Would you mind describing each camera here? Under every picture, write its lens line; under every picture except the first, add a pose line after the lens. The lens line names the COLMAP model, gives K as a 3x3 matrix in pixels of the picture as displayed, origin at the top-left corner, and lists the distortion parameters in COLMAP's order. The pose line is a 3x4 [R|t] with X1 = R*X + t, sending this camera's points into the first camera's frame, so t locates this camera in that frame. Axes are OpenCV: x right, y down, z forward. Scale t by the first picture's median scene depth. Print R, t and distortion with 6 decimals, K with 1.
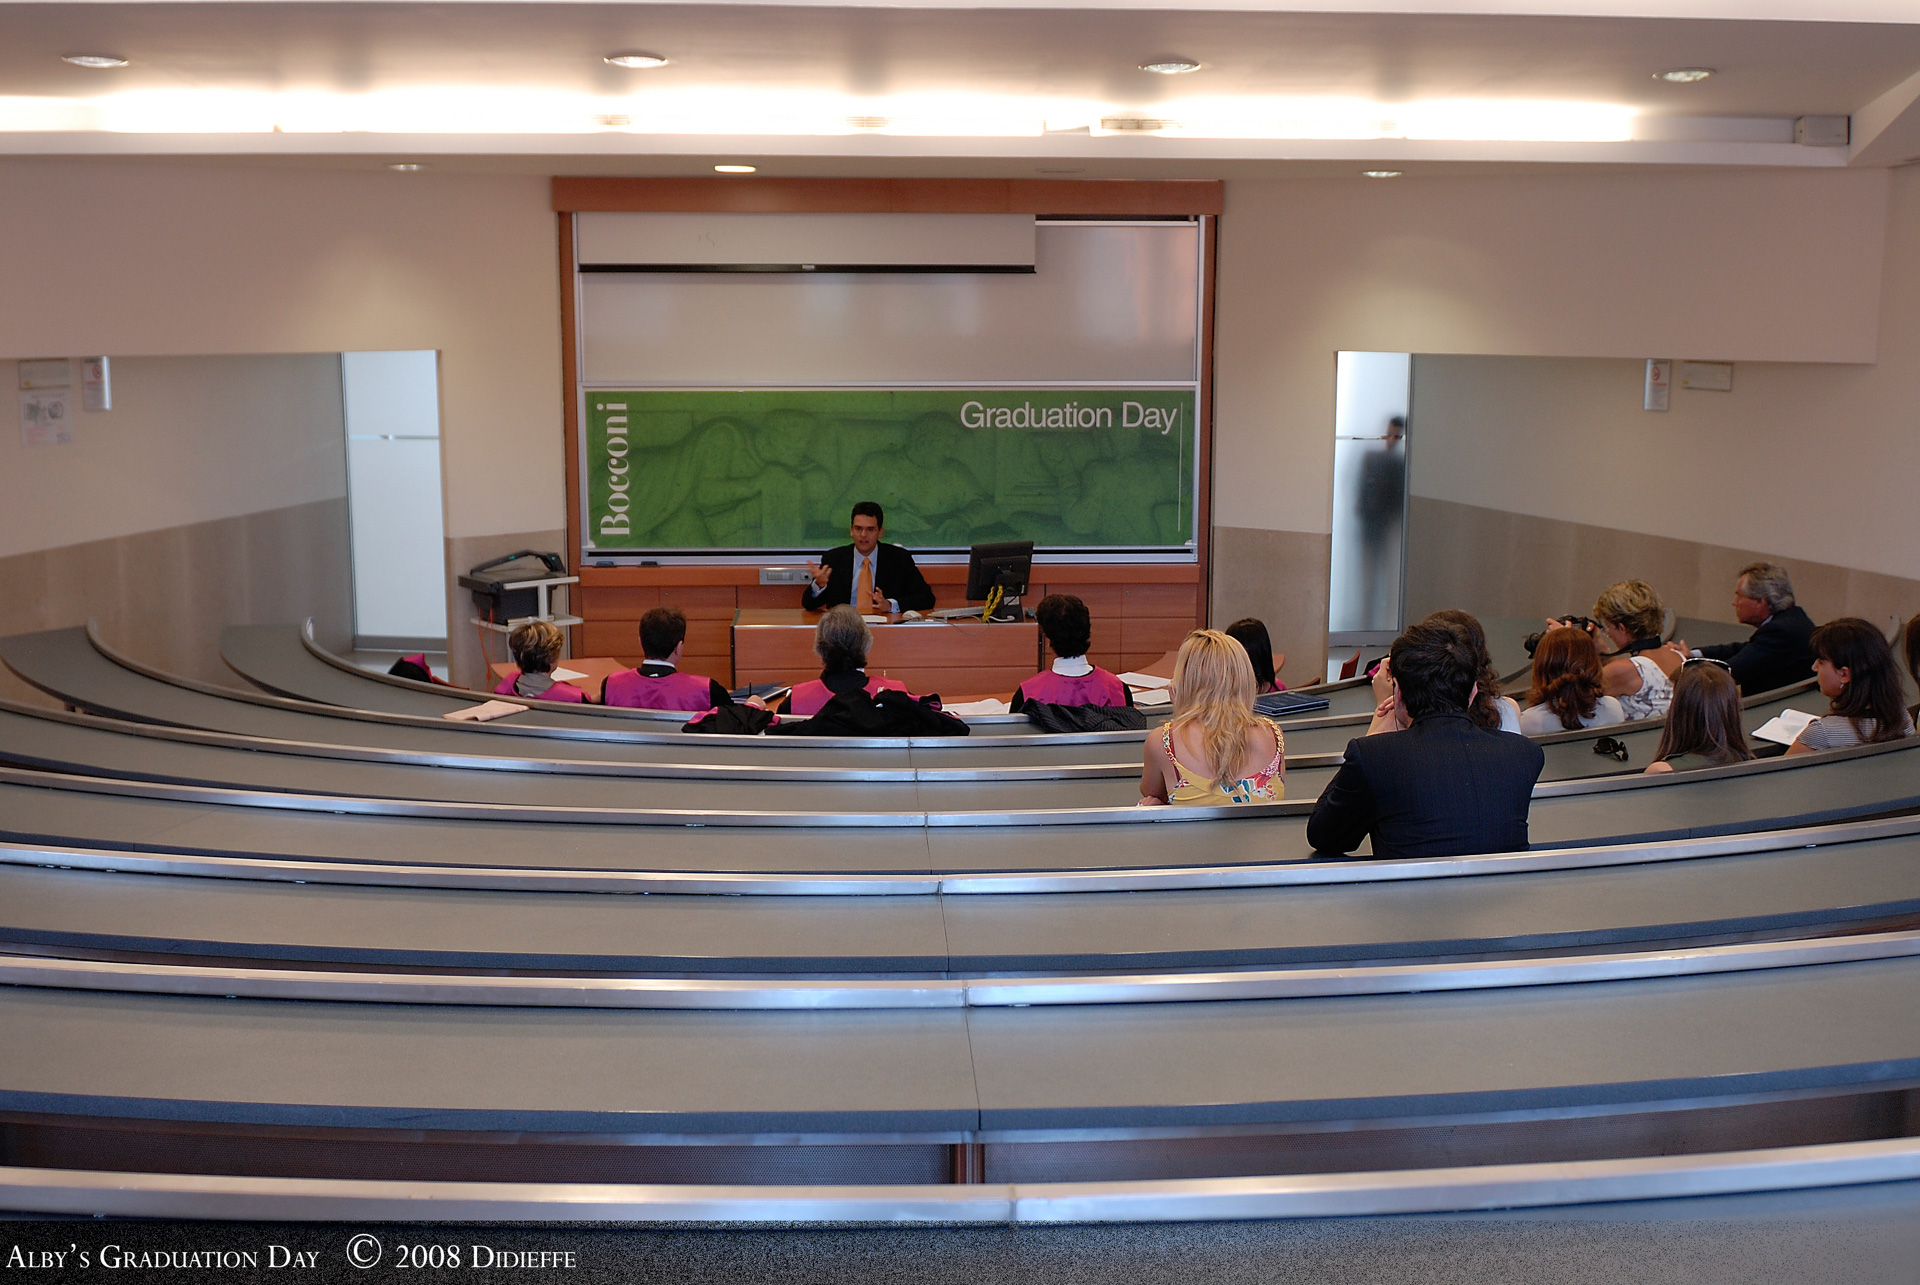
lens RADIAL K [[1941.5, 0, 1021.2], [0, 1941.5, 678.0], [0, 0, 1]] dist [-0.054196, 0.000000]
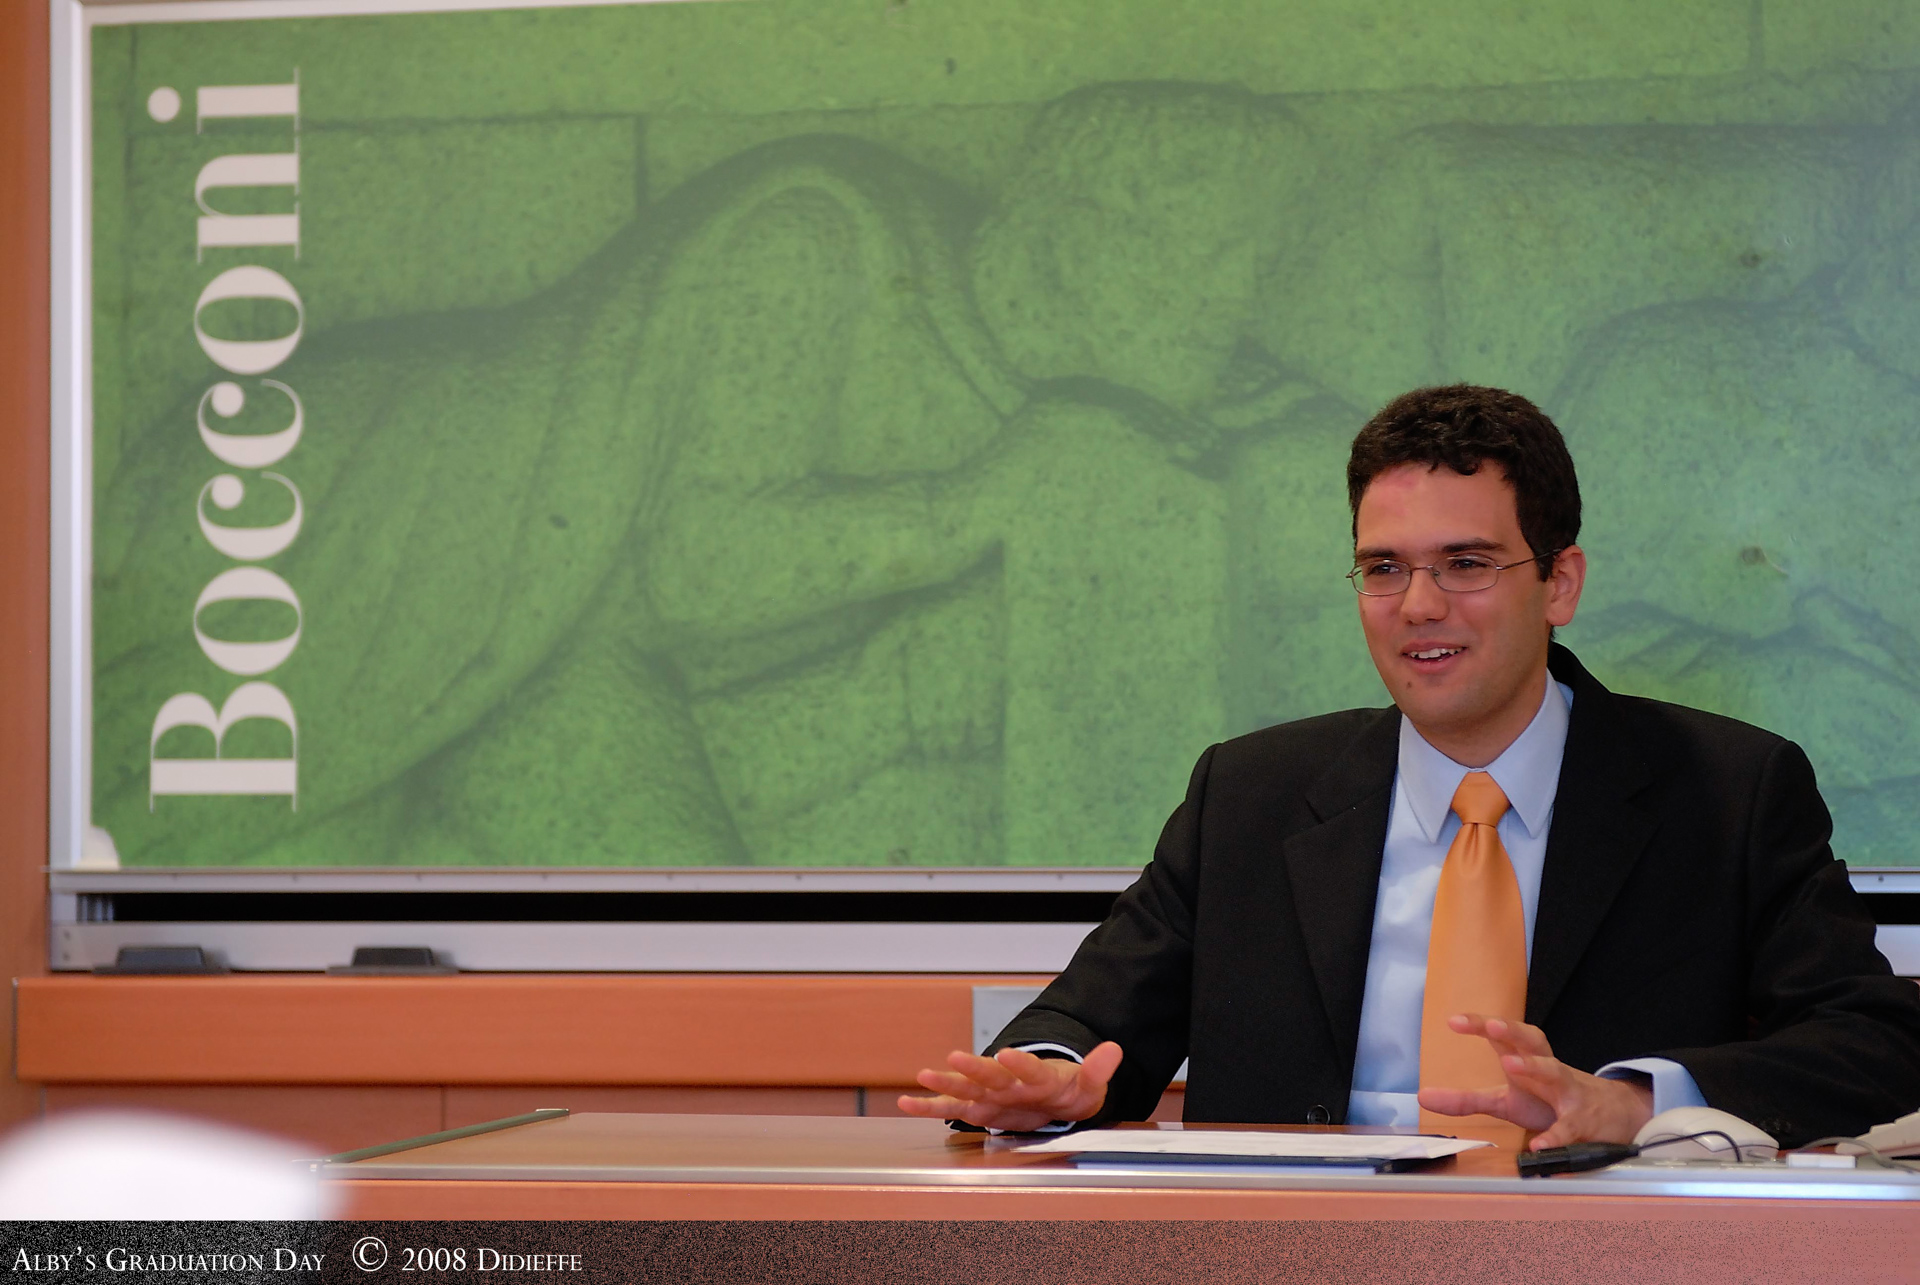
lens RADIAL K [[4866.7, 0, 956.1], [0, 4866.7, 634.7], [0, 0, 1]] dist [0.156407, 0.000000]
pose [[0.953456, -0.019119, -0.300926, -0.004914], [-0.047848, 0.975750, -0.213596, 0.006053], [0.297712, 0.218053, 0.929419, 0.591462]]
